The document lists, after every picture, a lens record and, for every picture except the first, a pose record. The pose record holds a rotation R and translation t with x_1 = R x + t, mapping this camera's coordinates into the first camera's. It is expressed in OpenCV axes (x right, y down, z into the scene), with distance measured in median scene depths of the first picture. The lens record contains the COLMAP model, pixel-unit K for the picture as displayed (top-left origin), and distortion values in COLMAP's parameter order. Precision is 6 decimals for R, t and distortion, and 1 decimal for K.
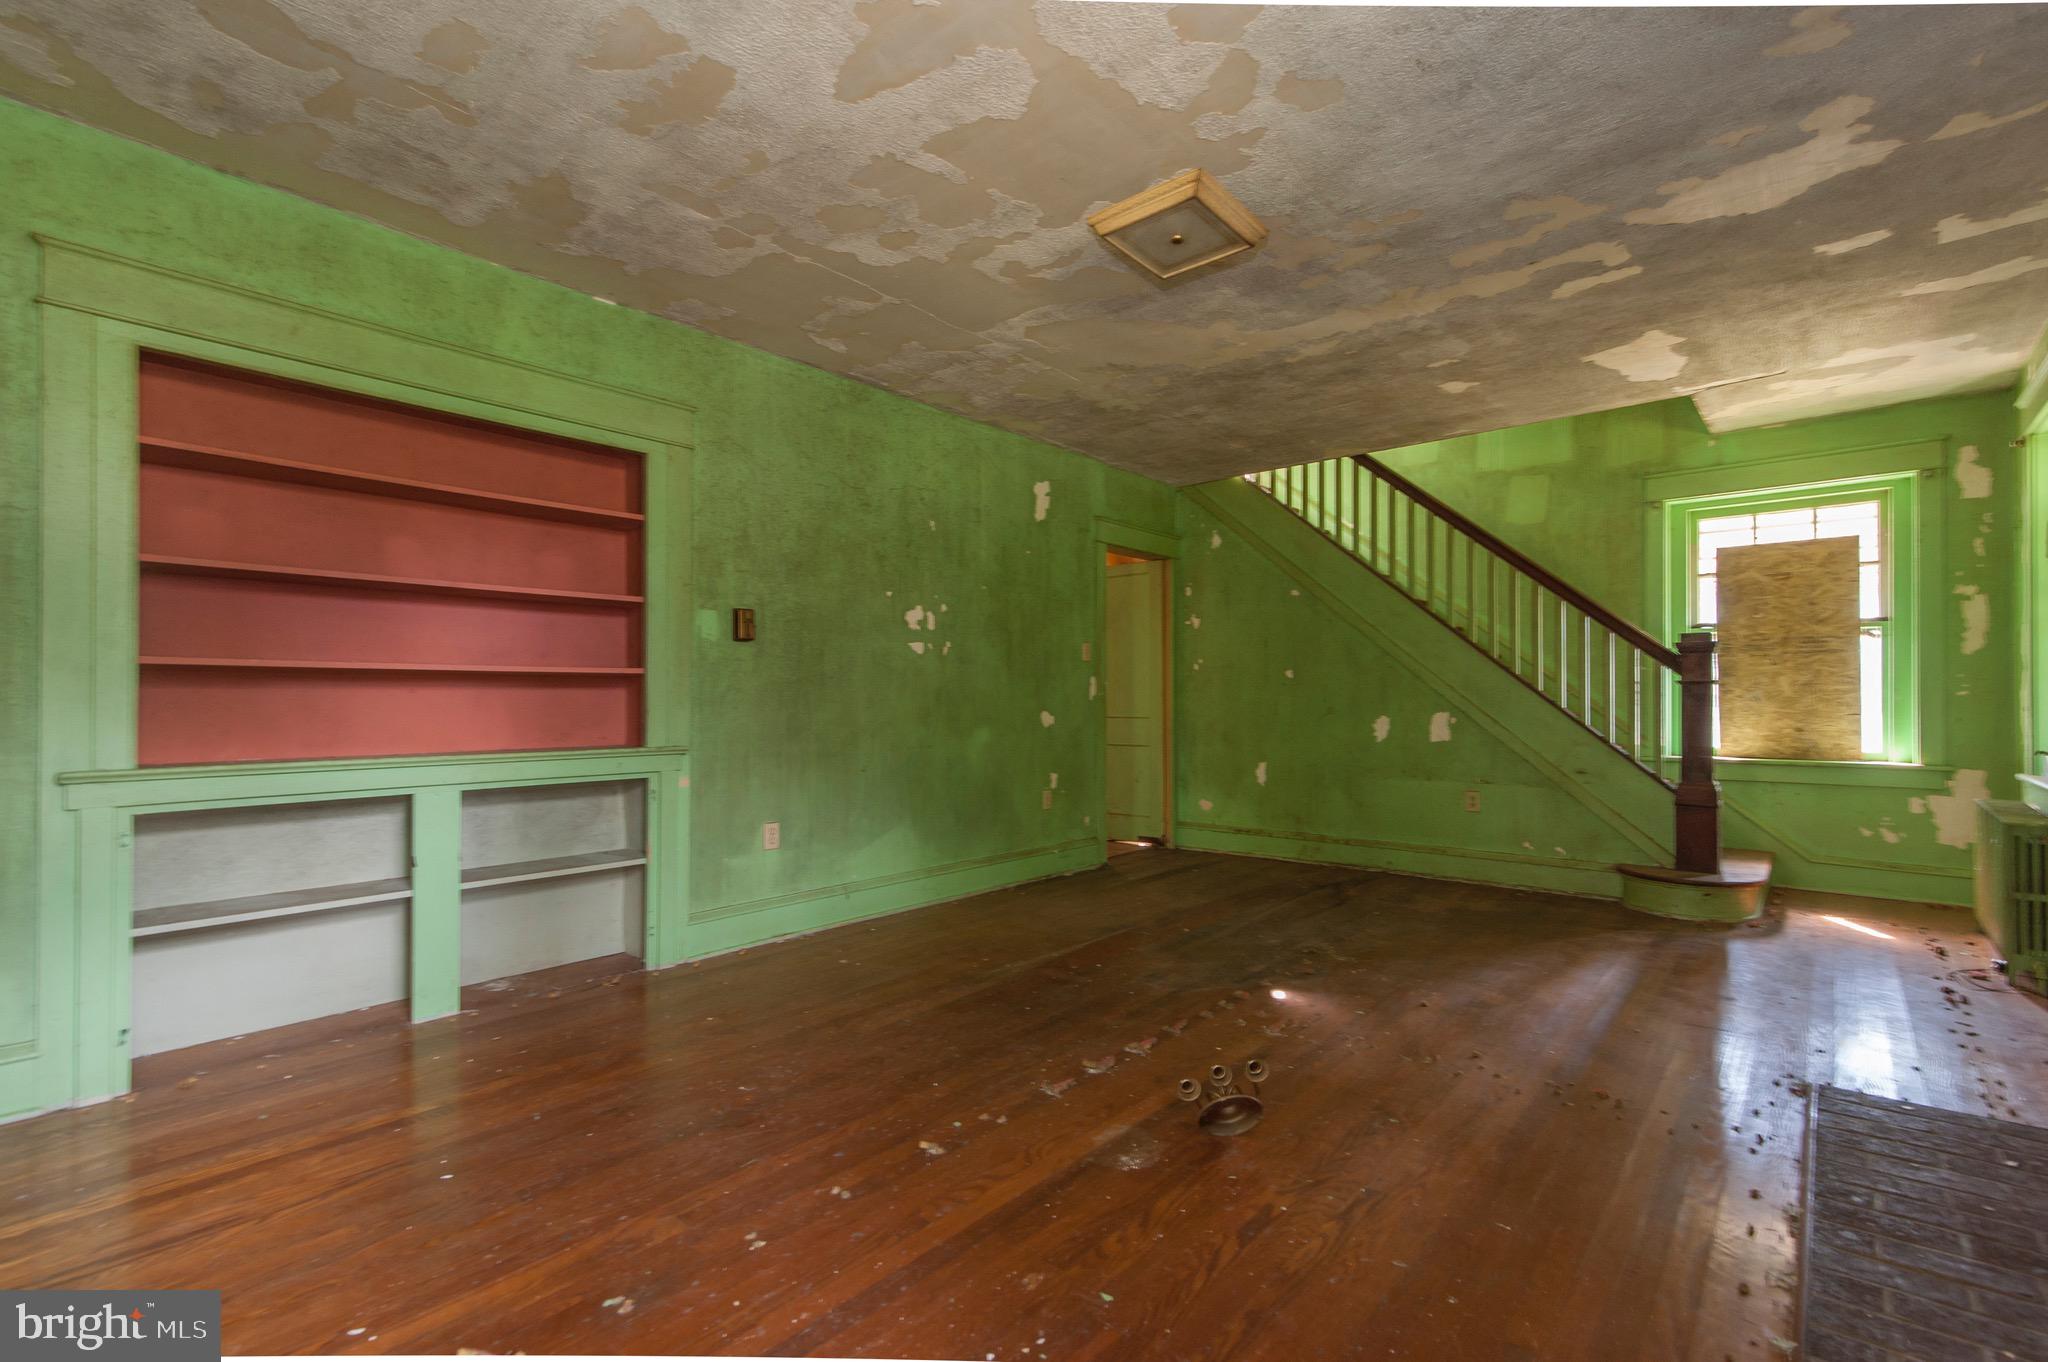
lens RADIAL K [[922.0, 0, 1027.7], [0, 922.0, 692.9], [0, 0, 1]] dist [0.015265, 0.000023]
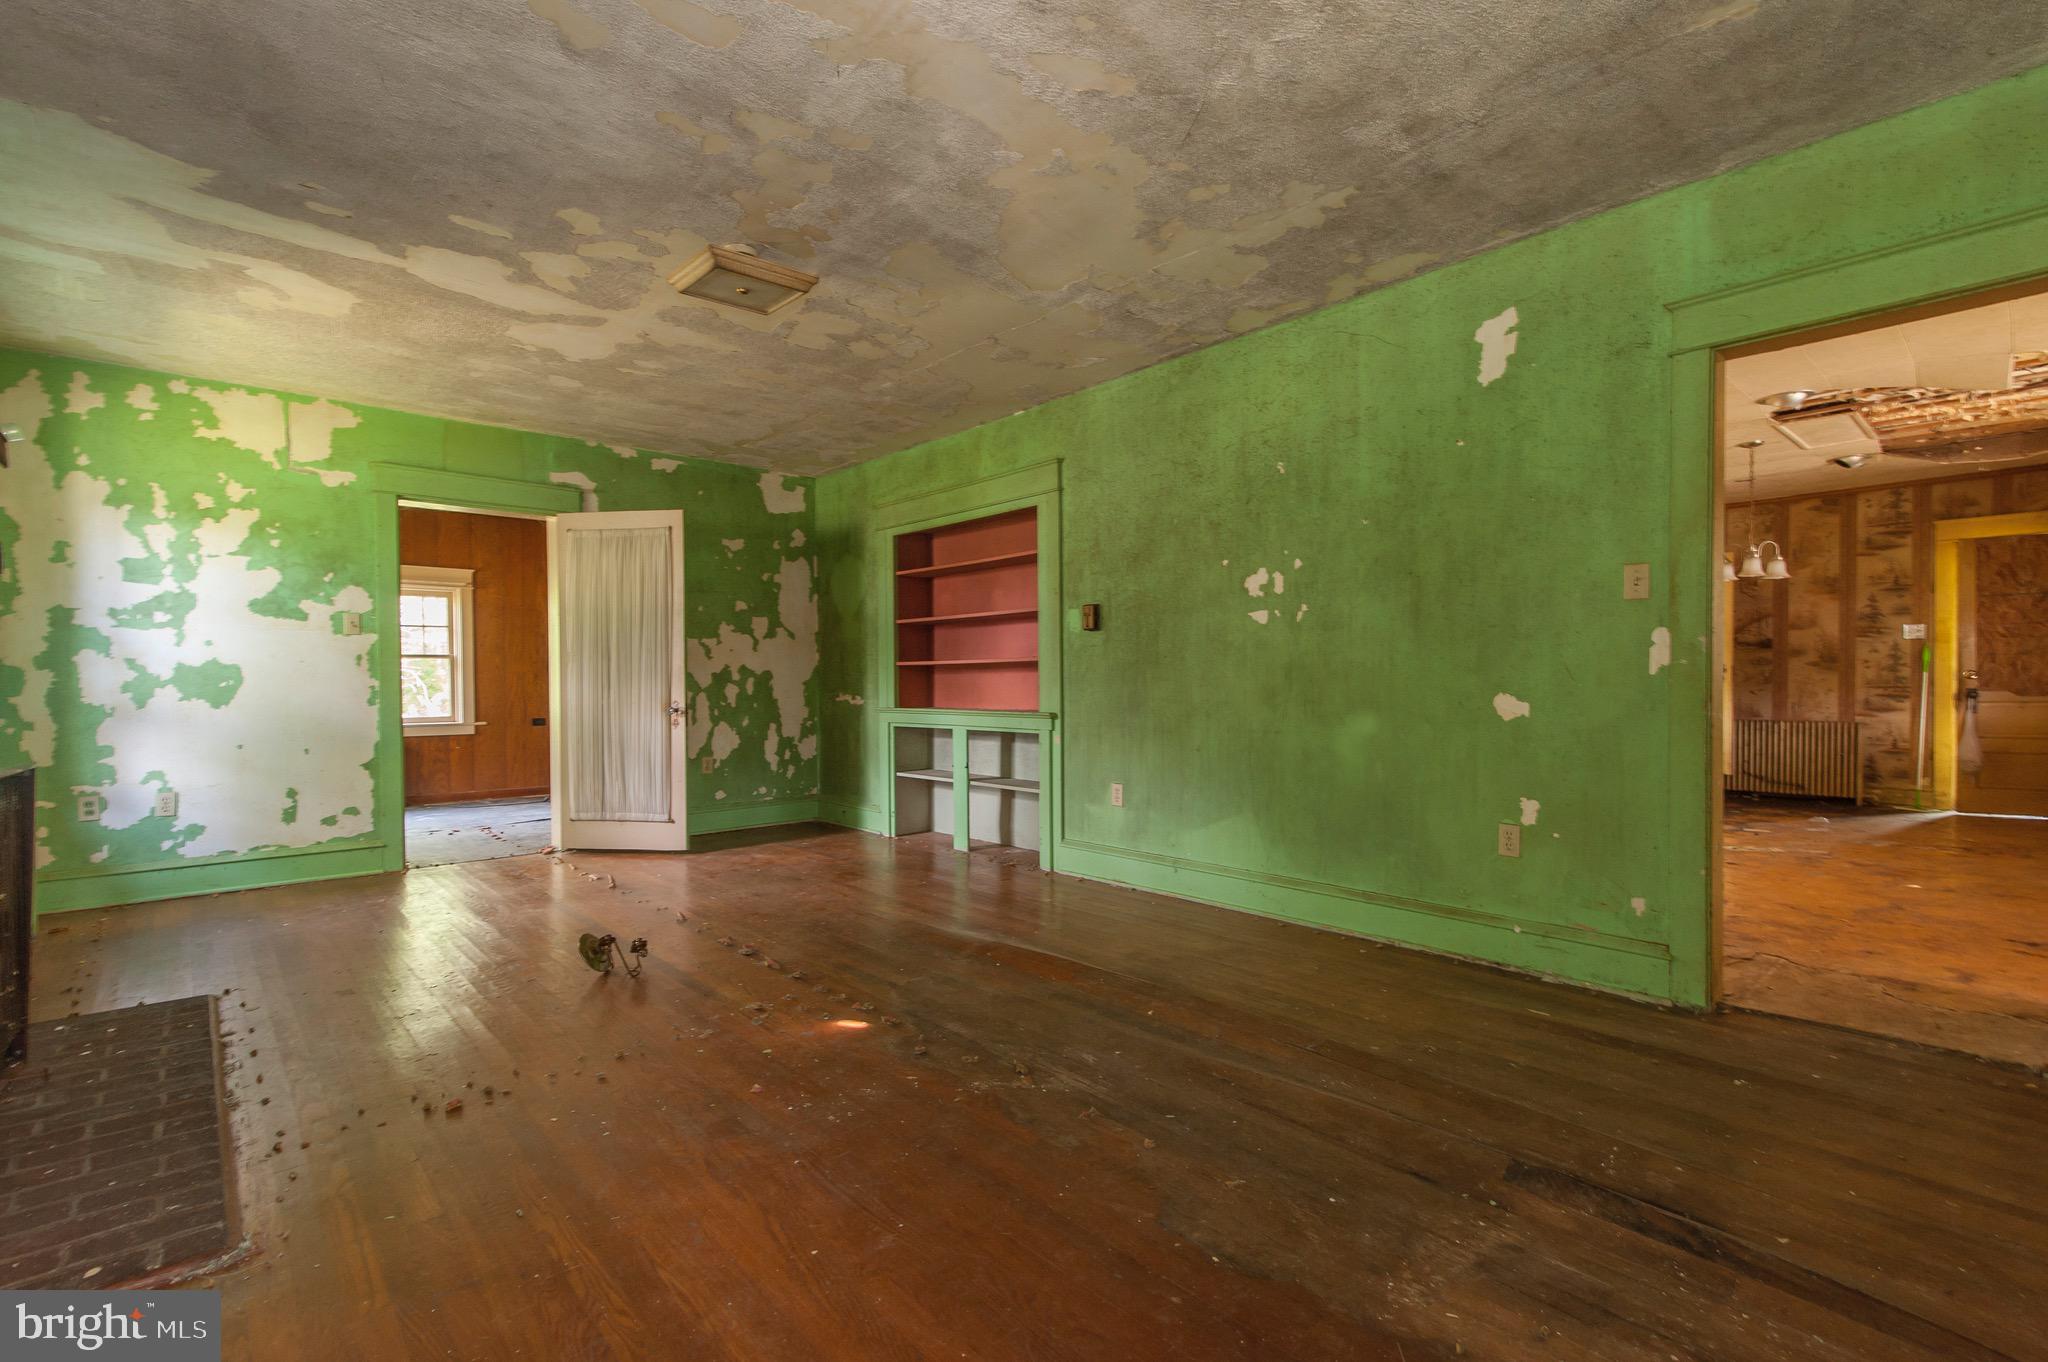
lens RADIAL K [[922.0, 0, 1027.7], [0, 922.0, 692.9], [0, 0, 1]] dist [0.015265, 0.000023]
pose [[-0.123288, 0.016111, -0.992240, 0.799581], [0.015465, 0.999778, 0.014312, 0.006776], [0.992250, -0.013581, -0.123510, 0.924709]]
